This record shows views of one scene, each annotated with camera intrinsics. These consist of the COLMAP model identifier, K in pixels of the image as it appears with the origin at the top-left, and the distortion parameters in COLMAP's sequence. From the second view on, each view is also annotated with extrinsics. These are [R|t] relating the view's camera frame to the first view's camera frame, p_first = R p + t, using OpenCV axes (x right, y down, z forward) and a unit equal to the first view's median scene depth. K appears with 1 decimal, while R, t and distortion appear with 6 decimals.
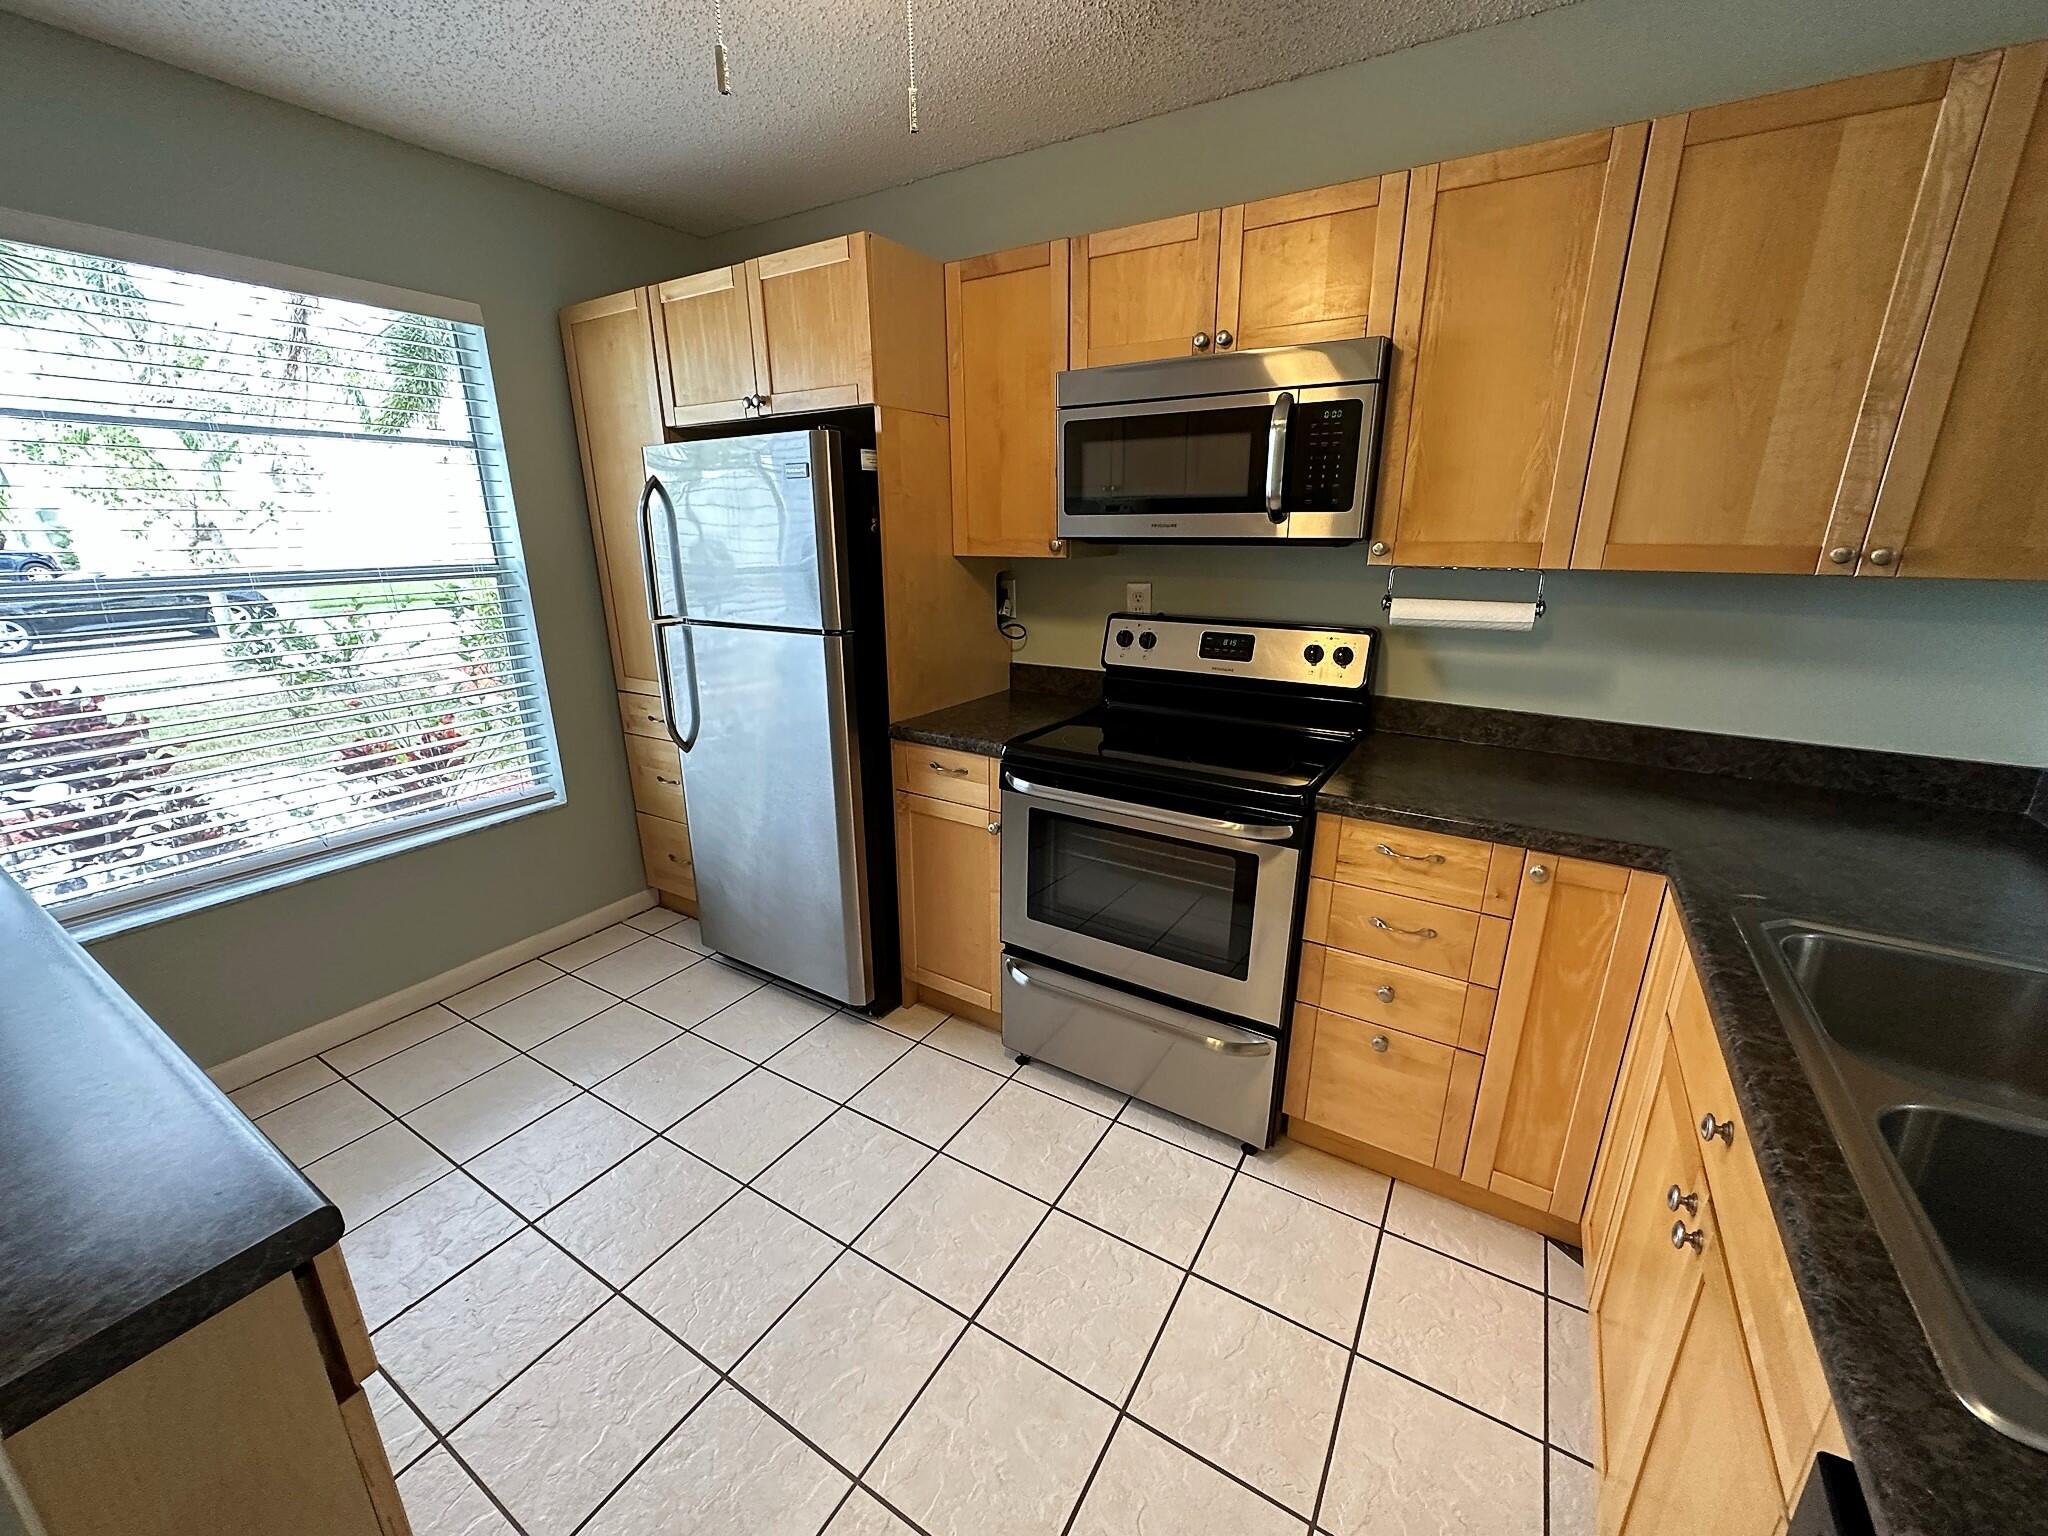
lens RADIAL K [[816.3, 0, 1024.0], [0, 816.3, 768.0], [0, 0, 1]] dist [-0.001657, 0.000793]
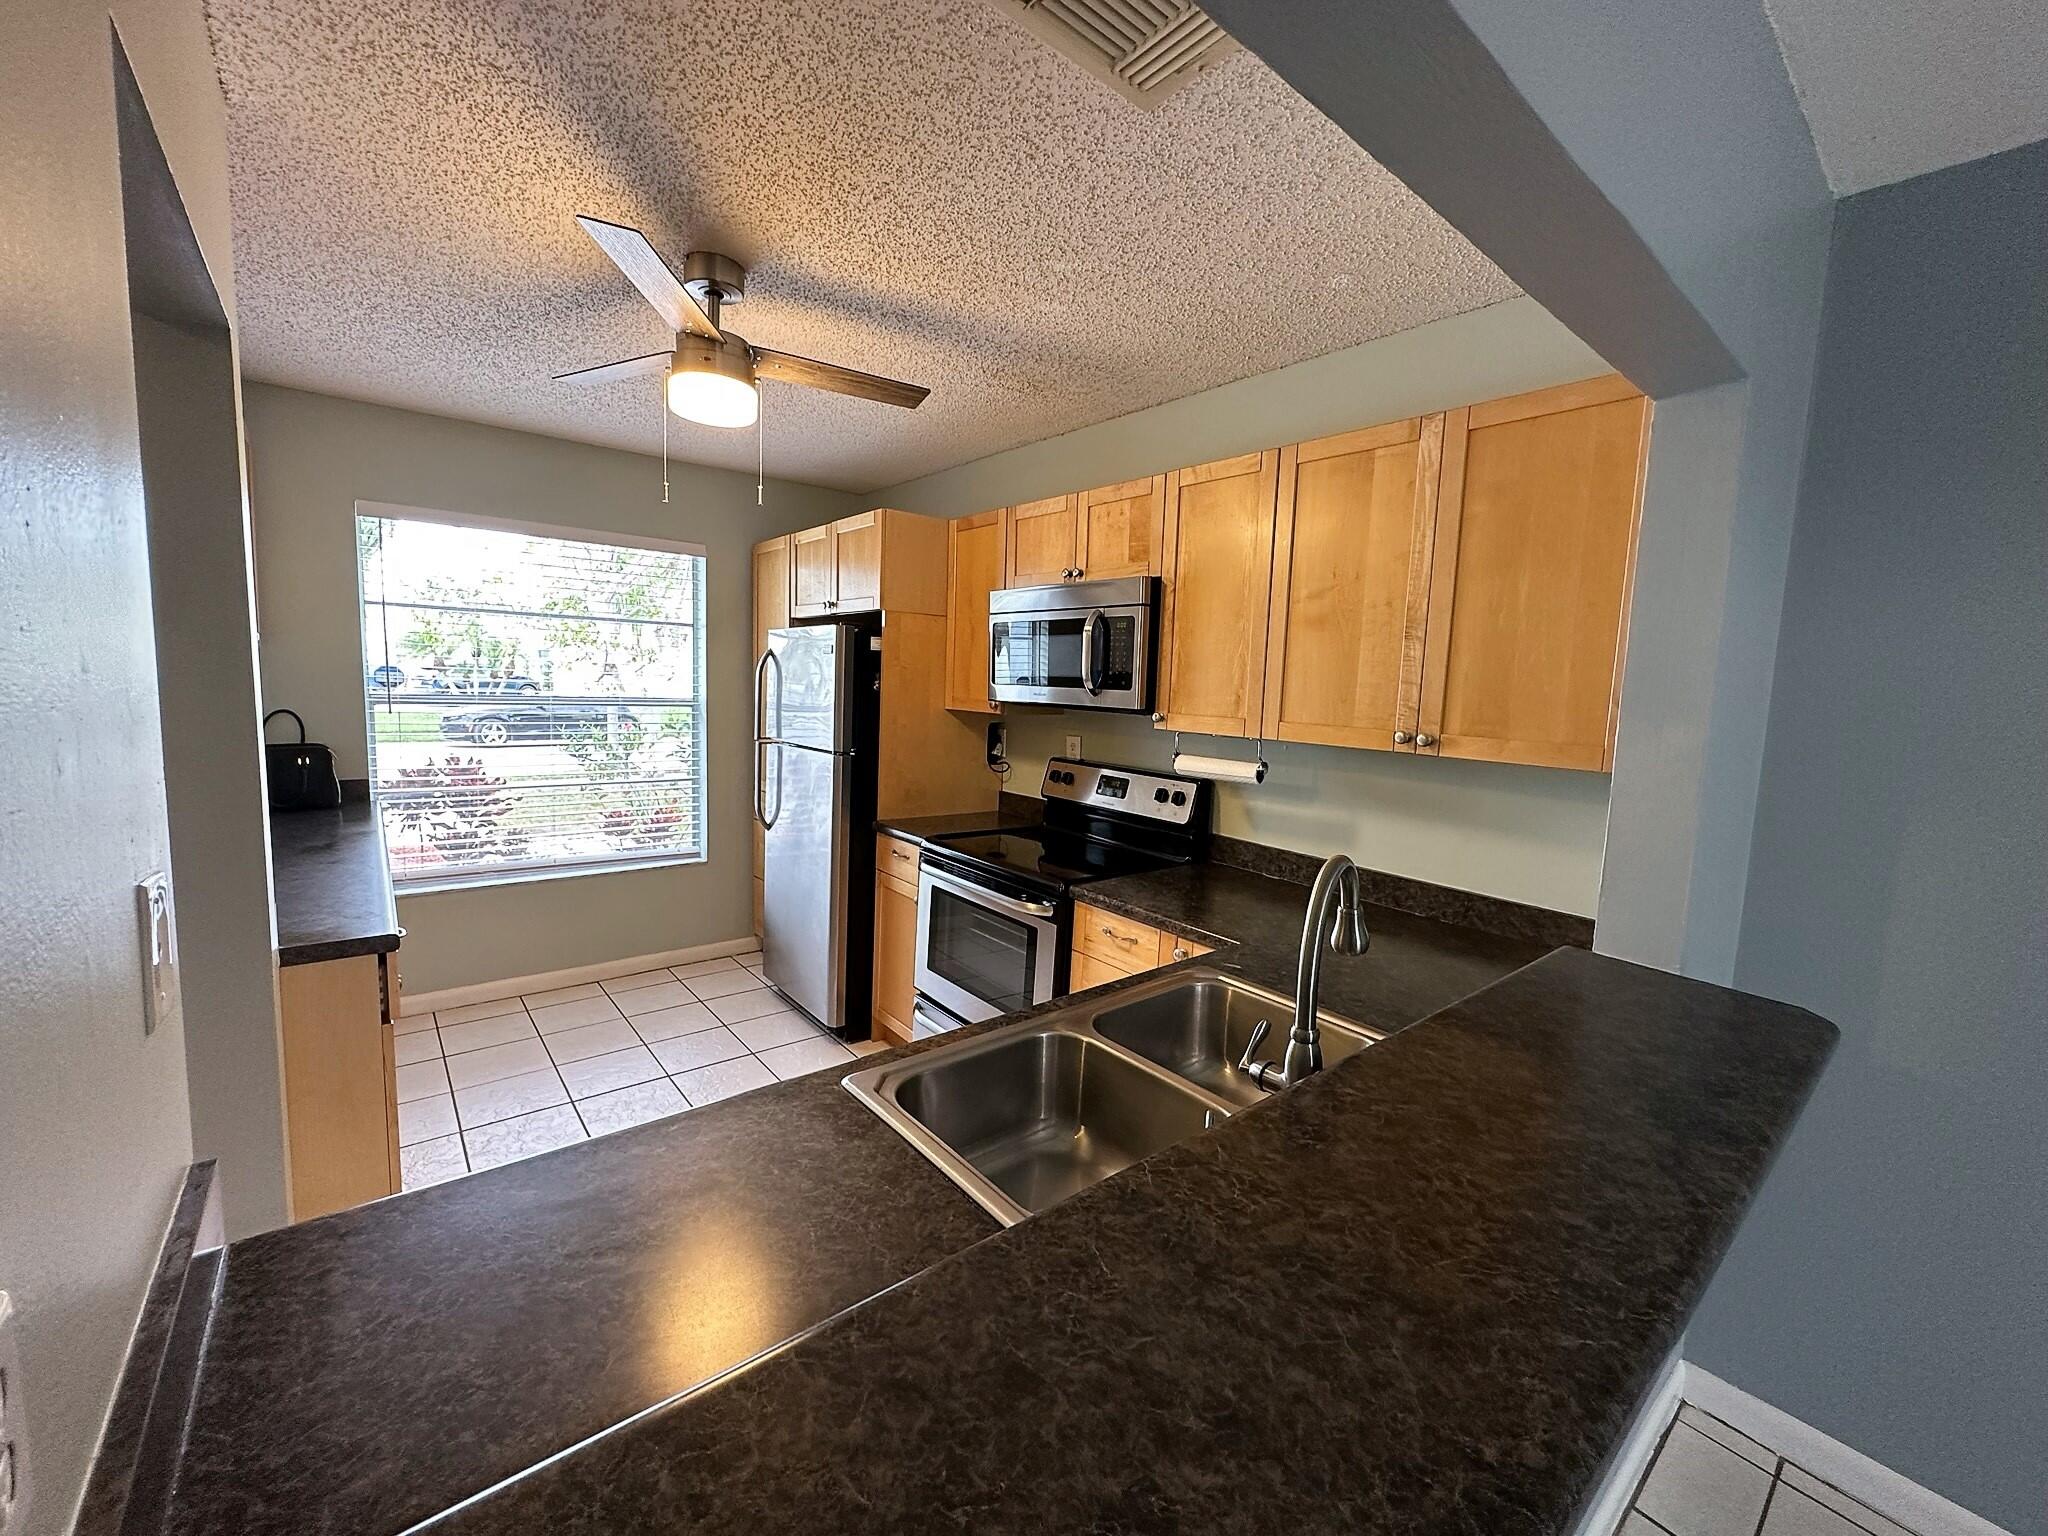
lens RADIAL K [[816.3, 0, 1024.0], [0, 816.3, 768.0], [0, 0, 1]] dist [-0.001657, 0.000793]
pose [[0.943979, 0.076022, -0.321129, 0.559779], [-0.135241, 0.976753, -0.166321, 0.061204], [0.301019, 0.200433, 0.932316, -0.276503]]
